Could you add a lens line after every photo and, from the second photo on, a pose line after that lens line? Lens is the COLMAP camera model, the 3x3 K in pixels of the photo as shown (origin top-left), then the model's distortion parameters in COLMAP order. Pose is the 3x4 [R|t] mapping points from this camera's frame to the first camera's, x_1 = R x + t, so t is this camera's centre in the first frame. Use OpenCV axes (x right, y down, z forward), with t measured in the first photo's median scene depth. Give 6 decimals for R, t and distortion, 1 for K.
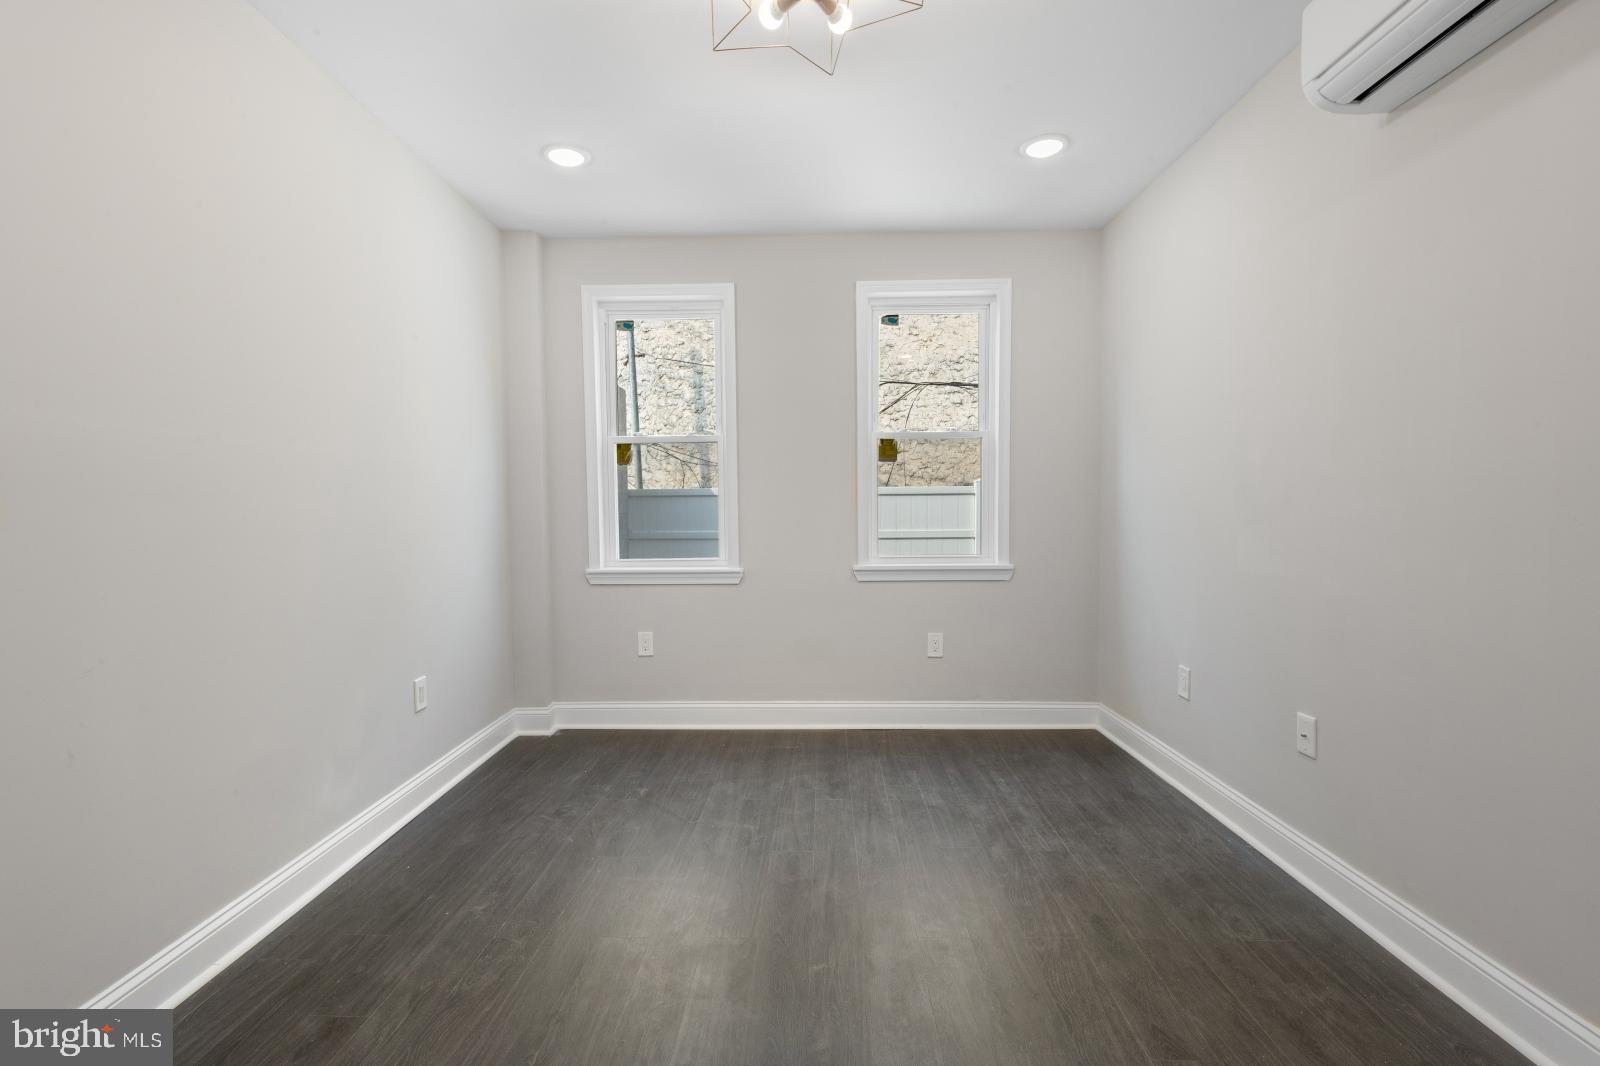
lens RADIAL K [[707.2, 0, 800.7], [0, 707.2, 542.5], [0, 0, 1]] dist [-0.003249, -0.000503]
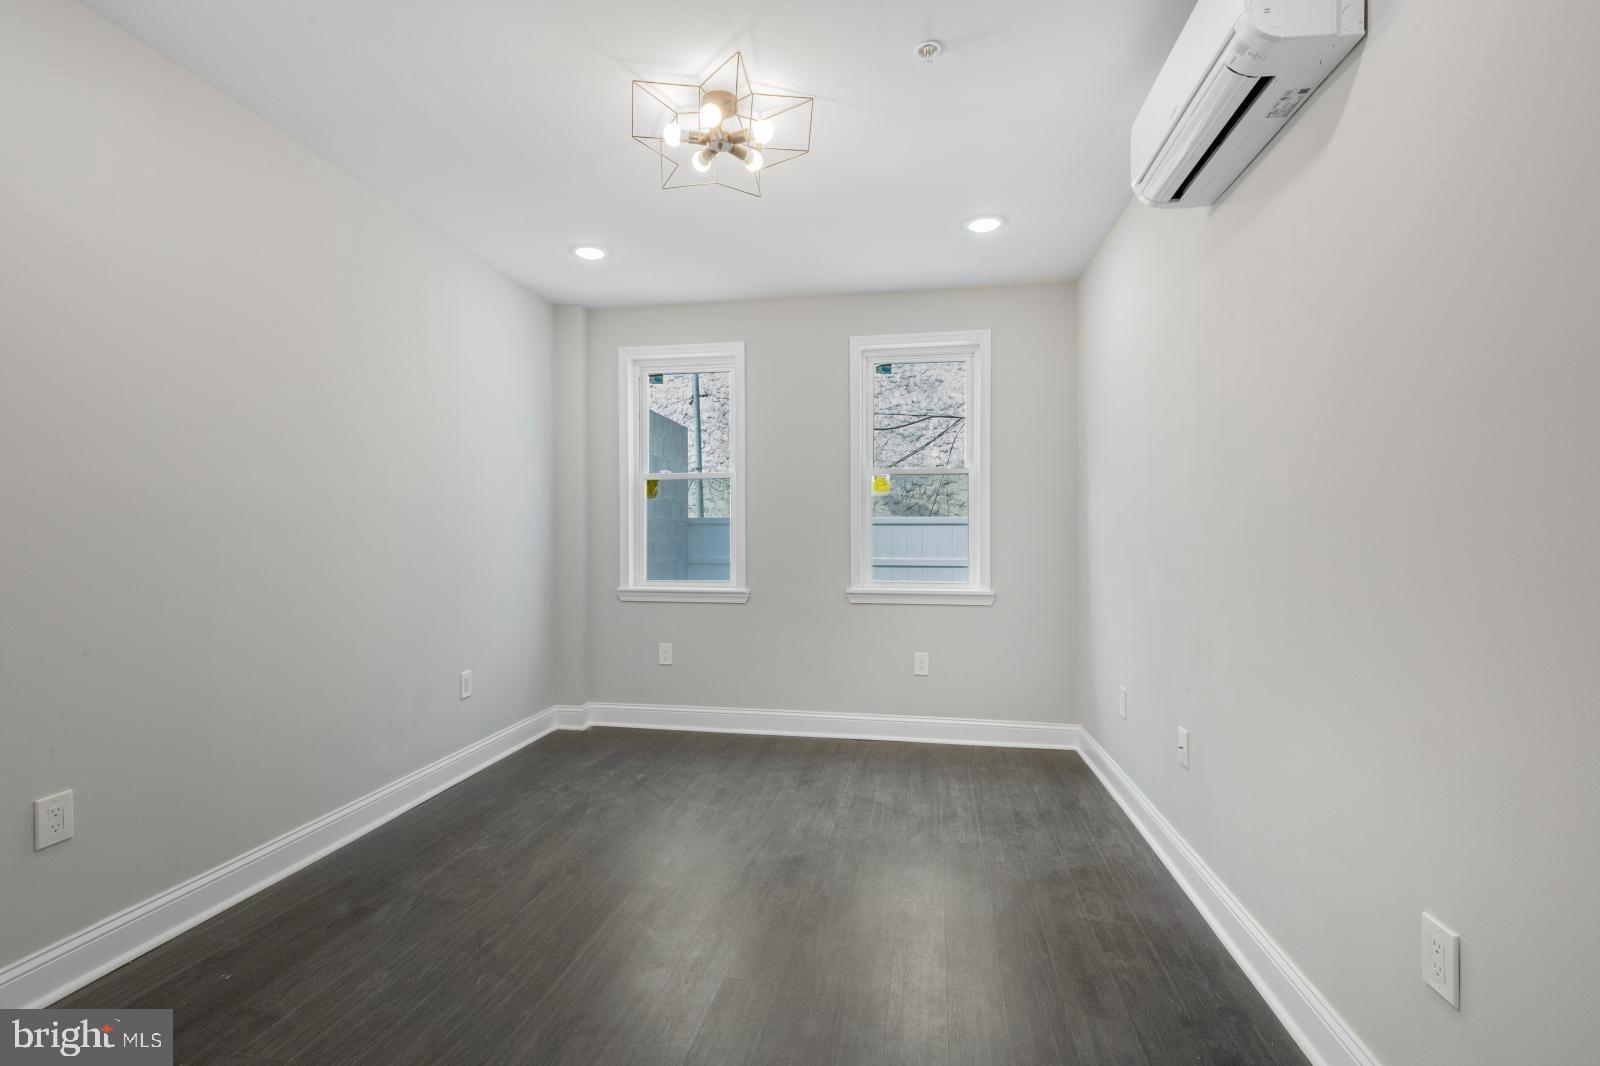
lens RADIAL K [[716.2, 0, 799.3], [0, 716.2, 536.6], [0, 0, 1]] dist [-0.000156, -0.000605]
pose [[0.988862, 0.008884, -0.148569, 0.176186], [-0.015728, 0.998865, -0.044955, 0.002281], [0.148001, 0.046791, 0.987880, -0.130299]]
